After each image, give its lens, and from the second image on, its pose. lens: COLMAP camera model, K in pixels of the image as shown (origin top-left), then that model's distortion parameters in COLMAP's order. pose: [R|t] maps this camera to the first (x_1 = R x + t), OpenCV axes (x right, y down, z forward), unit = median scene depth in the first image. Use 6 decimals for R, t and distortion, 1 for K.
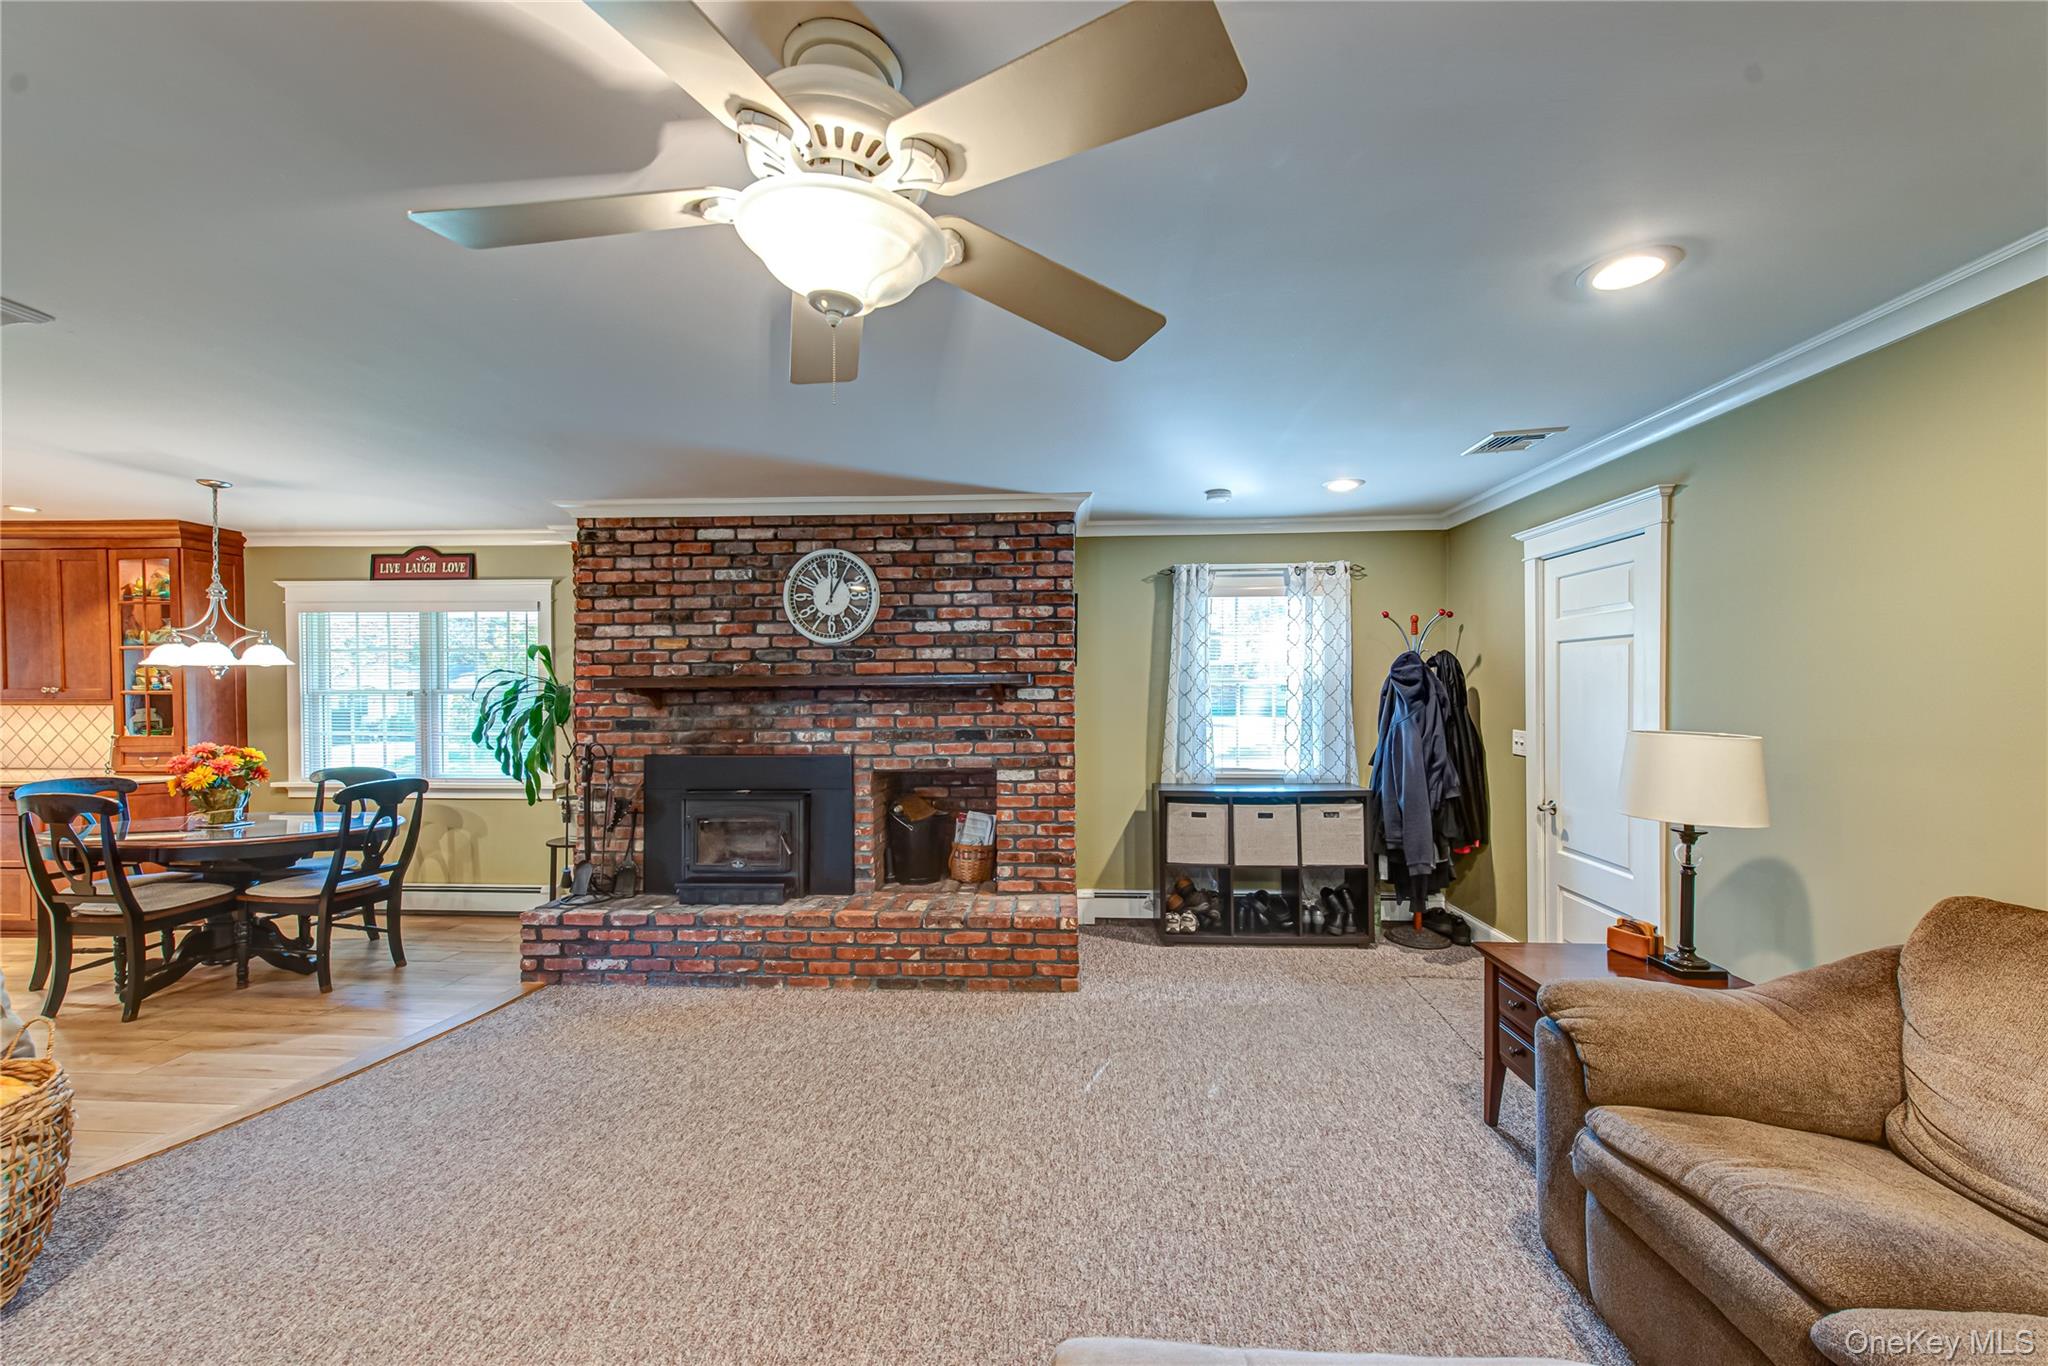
lens RADIAL K [[796.2, 0, 1032.9], [0, 796.2, 687.6], [0, 0, 1]] dist [0.013865, -0.004660]
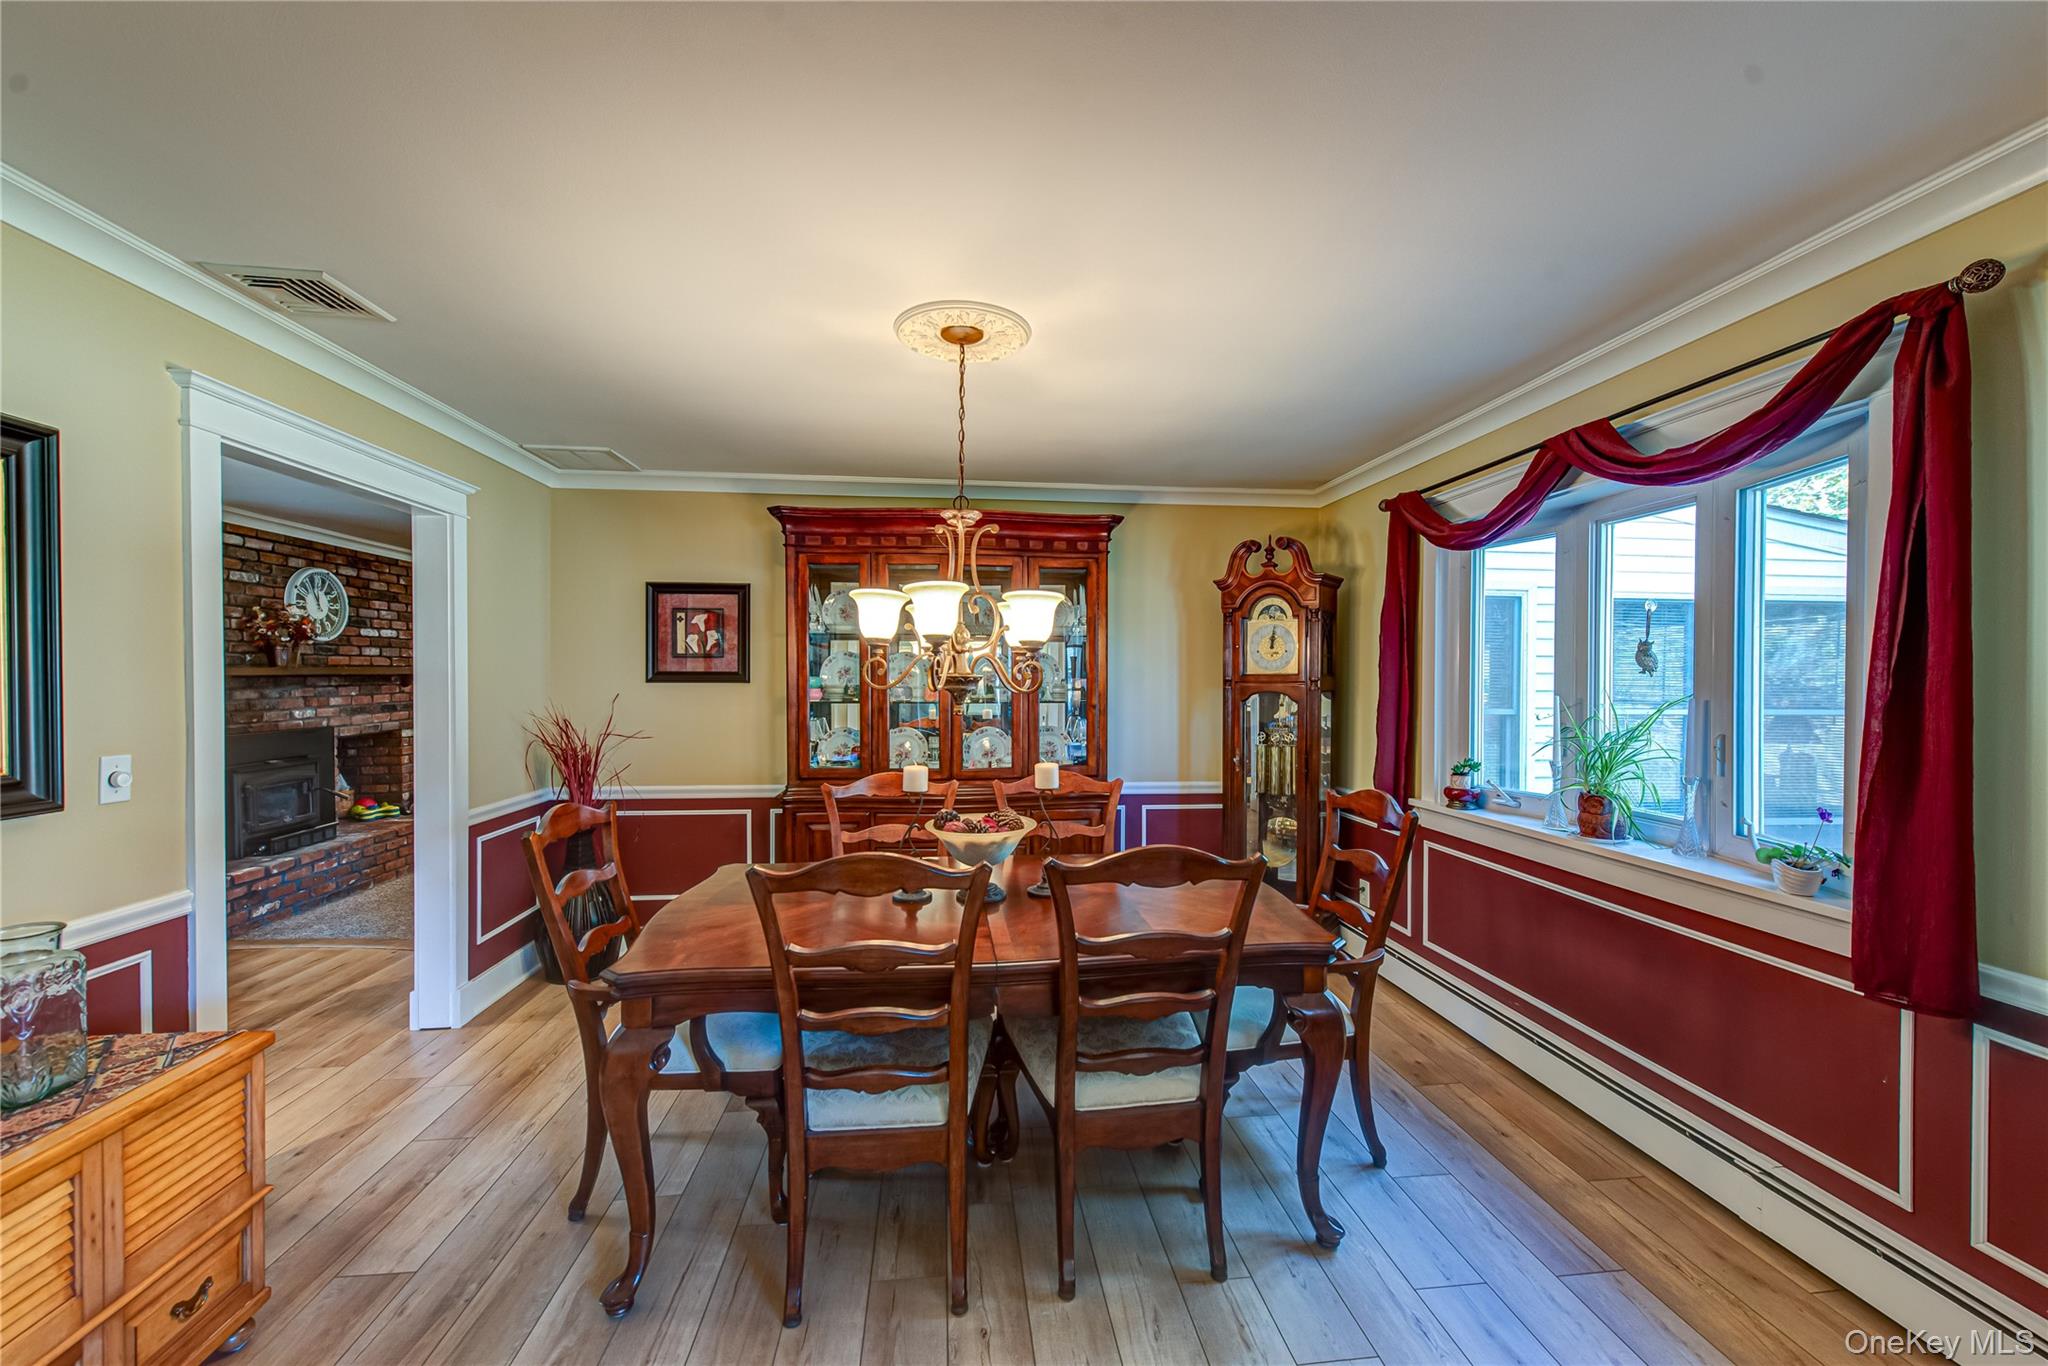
lens RADIAL K [[796.2, 0, 1034.2], [0, 796.2, 692.1], [0, 0, 1]] dist [0.013865, -0.004660]
pose [[-0.170189, -0.018198, 0.985243, -1.738494], [-0.003399, 0.999834, 0.017880, 0.000101], [-0.985406, -0.000305, -0.170222, 0.075027]]
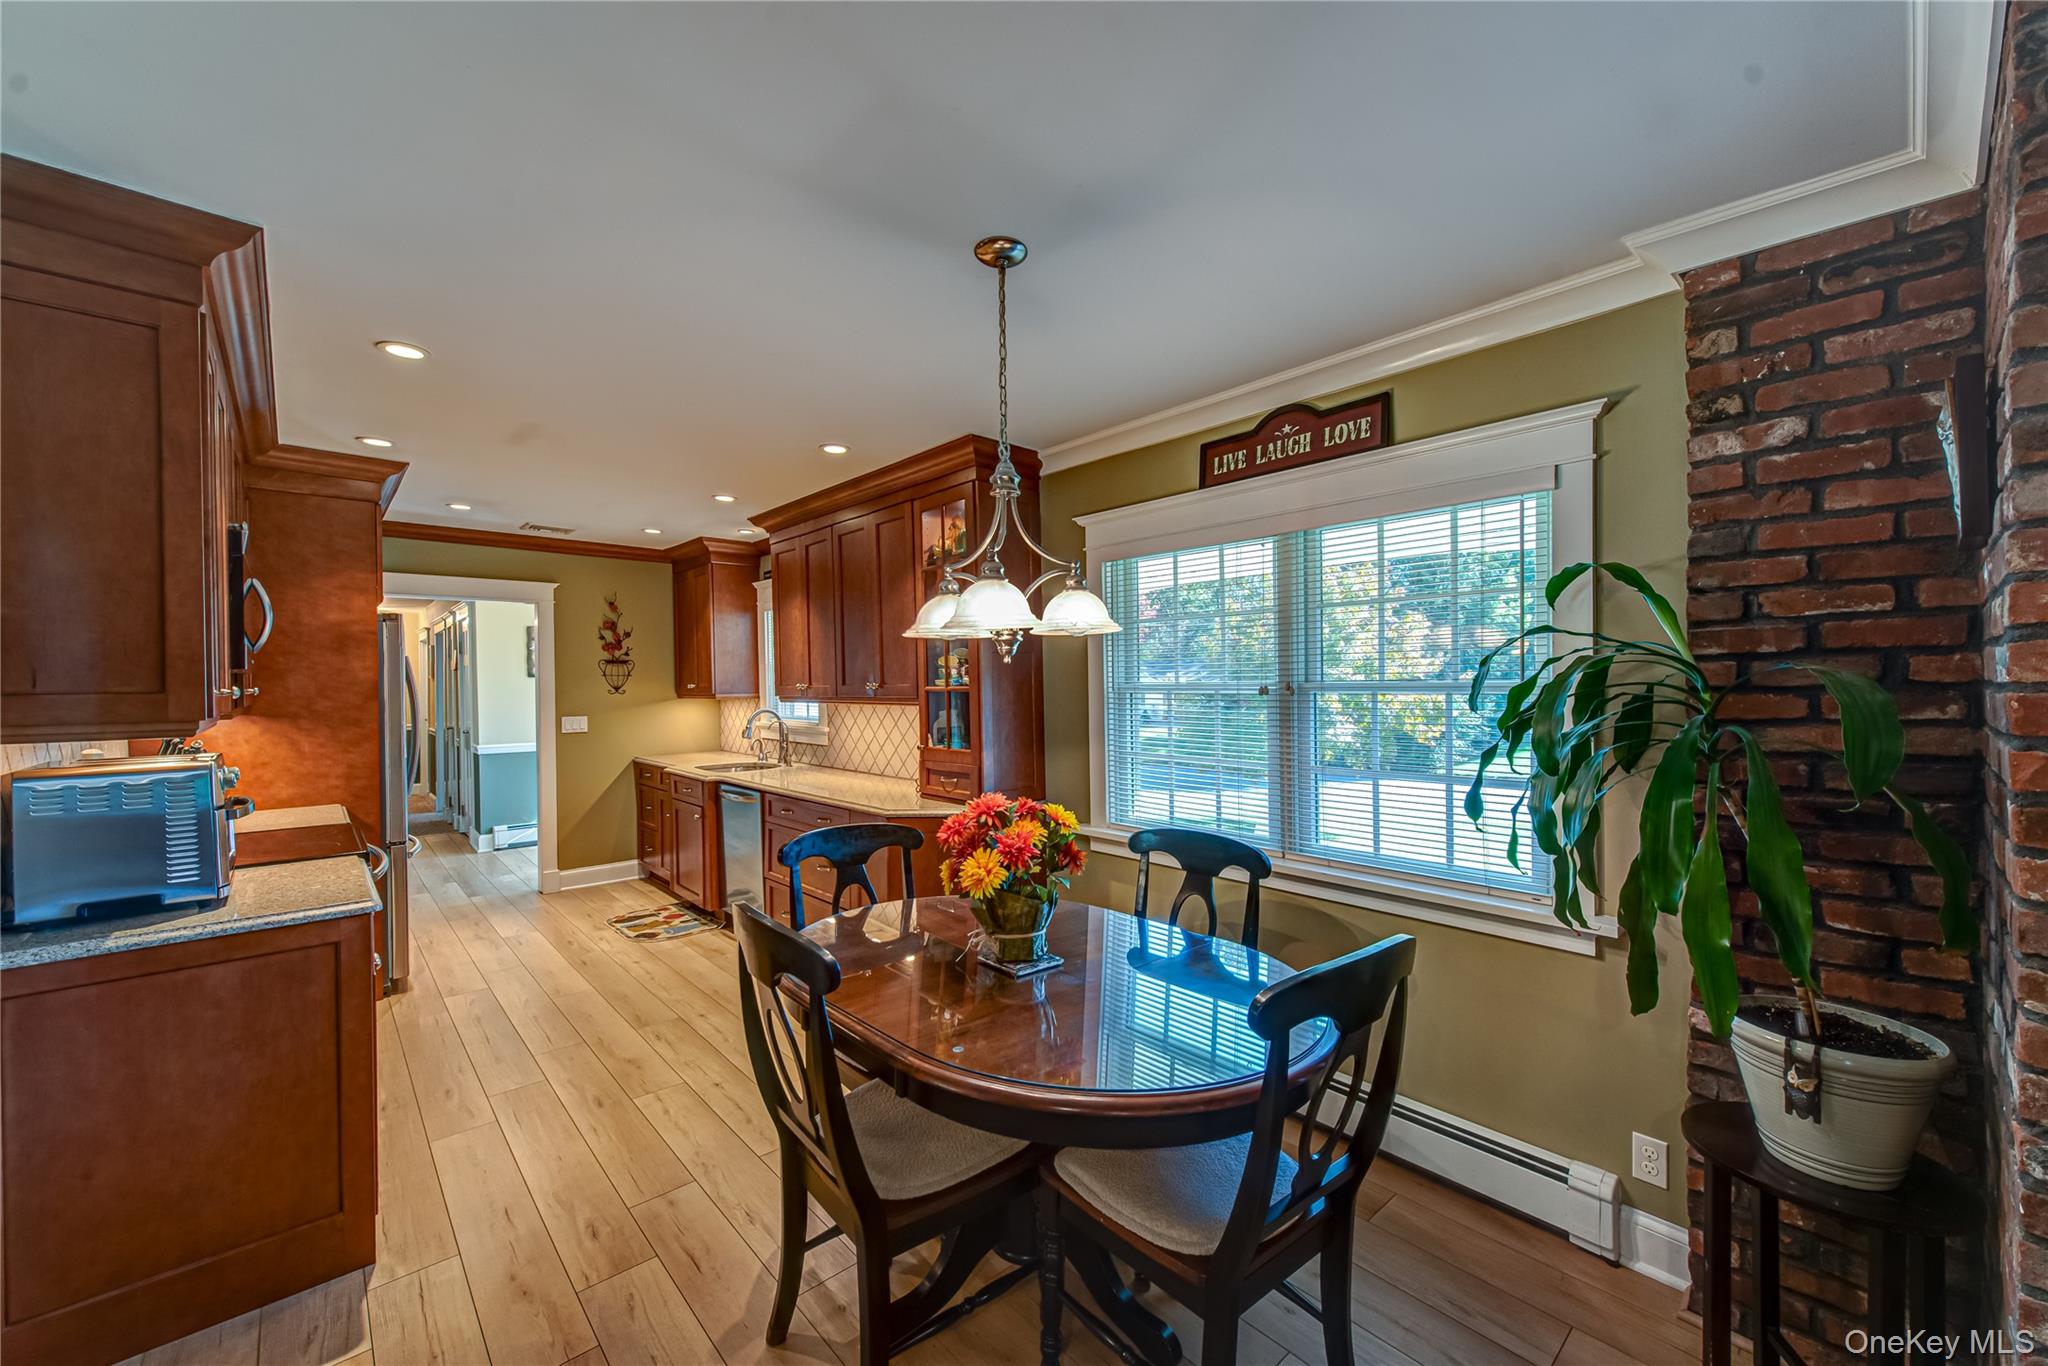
lens RADIAL K [[796.2, 0, 1033.0], [0, 796.2, 691.5], [0, 0, 1]] dist [0.013865, -0.004660]
pose [[0.712045, 0.002625, -0.702129, -0.626445], [0.006740, 0.999921, 0.010573, 0.001317], [0.702102, -0.012260, 0.711971, 0.628558]]
